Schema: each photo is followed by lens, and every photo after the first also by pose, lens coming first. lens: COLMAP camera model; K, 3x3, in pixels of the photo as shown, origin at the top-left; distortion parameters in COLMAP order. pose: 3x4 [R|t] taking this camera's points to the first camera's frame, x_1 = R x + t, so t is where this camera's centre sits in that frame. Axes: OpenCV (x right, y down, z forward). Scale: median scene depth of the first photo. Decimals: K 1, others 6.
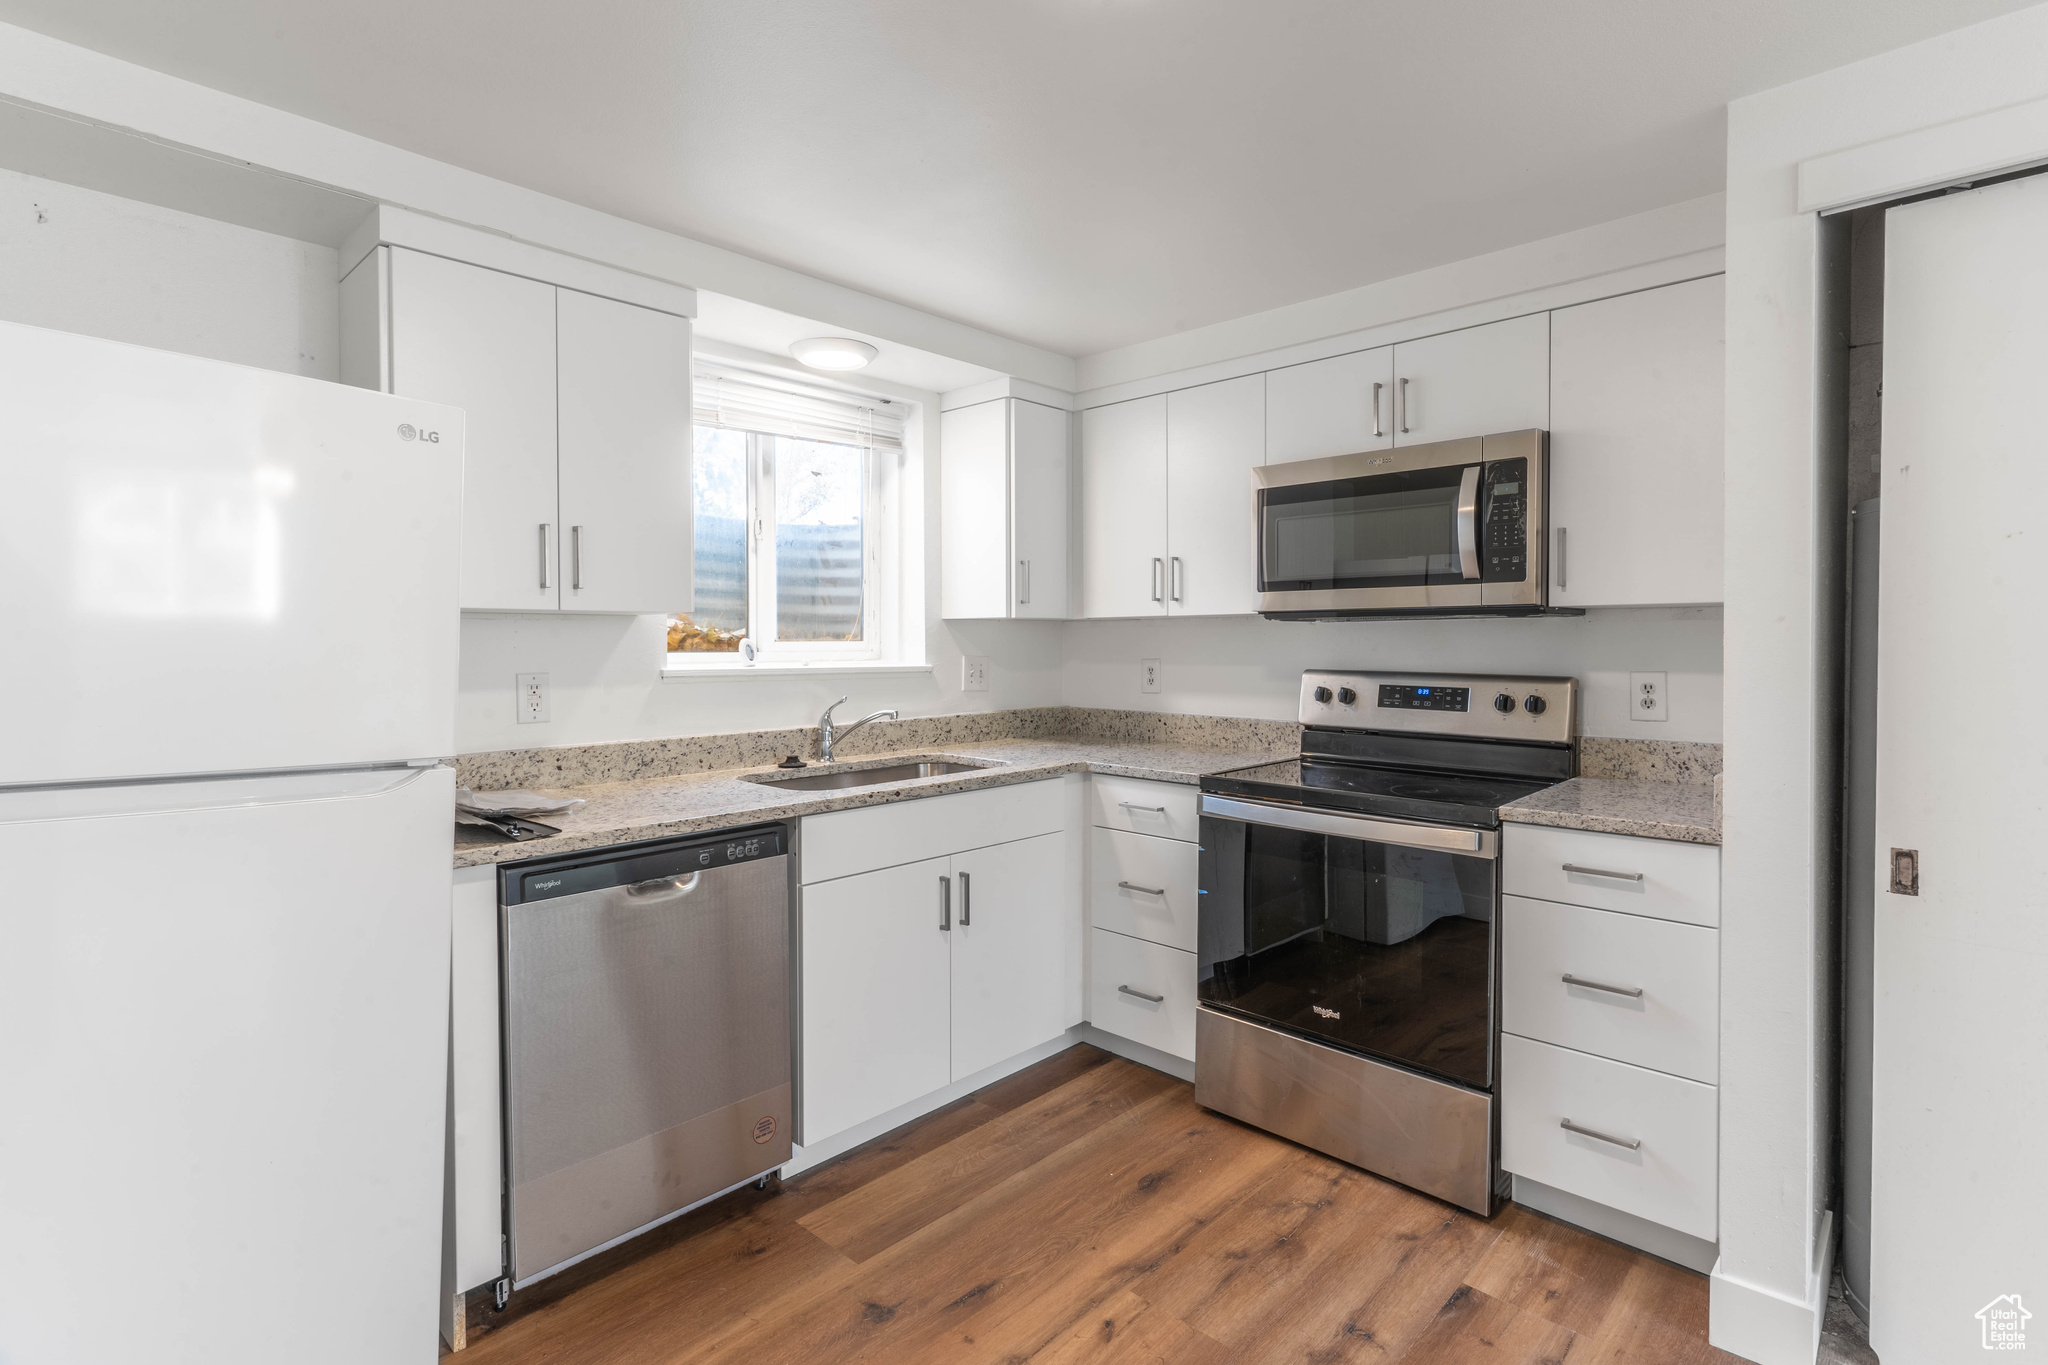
lens RADIAL K [[987.4, 0, 1019.2], [0, 987.4, 659.6], [0, 0, 1]] dist [0.002027, -0.000234]
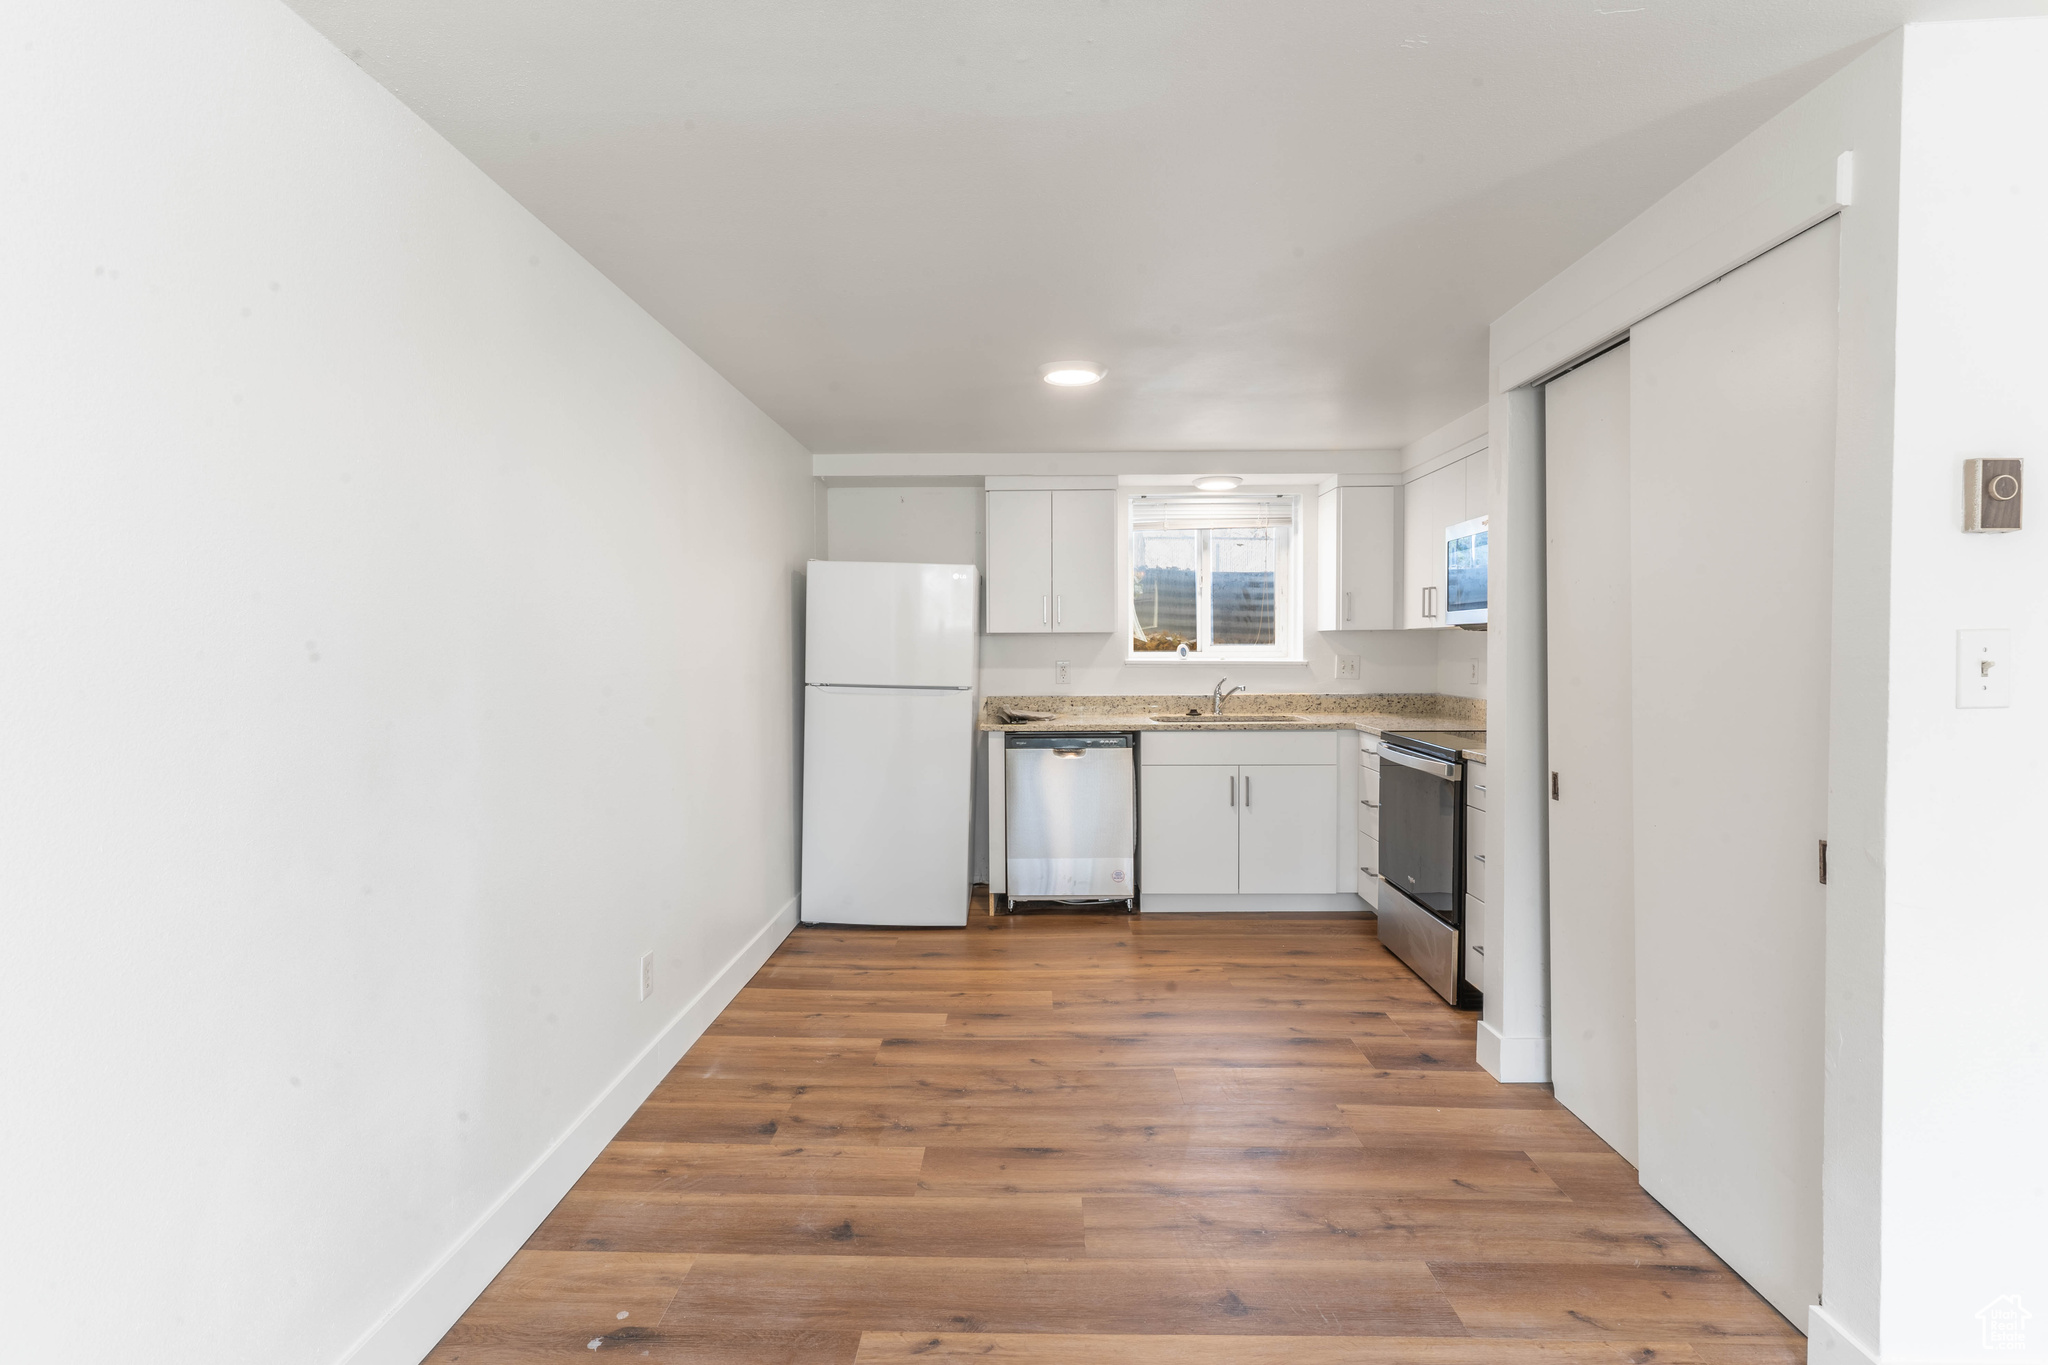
lens RADIAL K [[987.4, 0, 1019.2], [0, 987.4, 659.6], [0, 0, 1]] dist [0.002027, -0.000234]
pose [[0.679538, 0.011035, -0.733557, 0.849220], [-0.011724, 0.999923, 0.004181, 0.003285], [0.733547, 0.005759, 0.679615, -0.443513]]
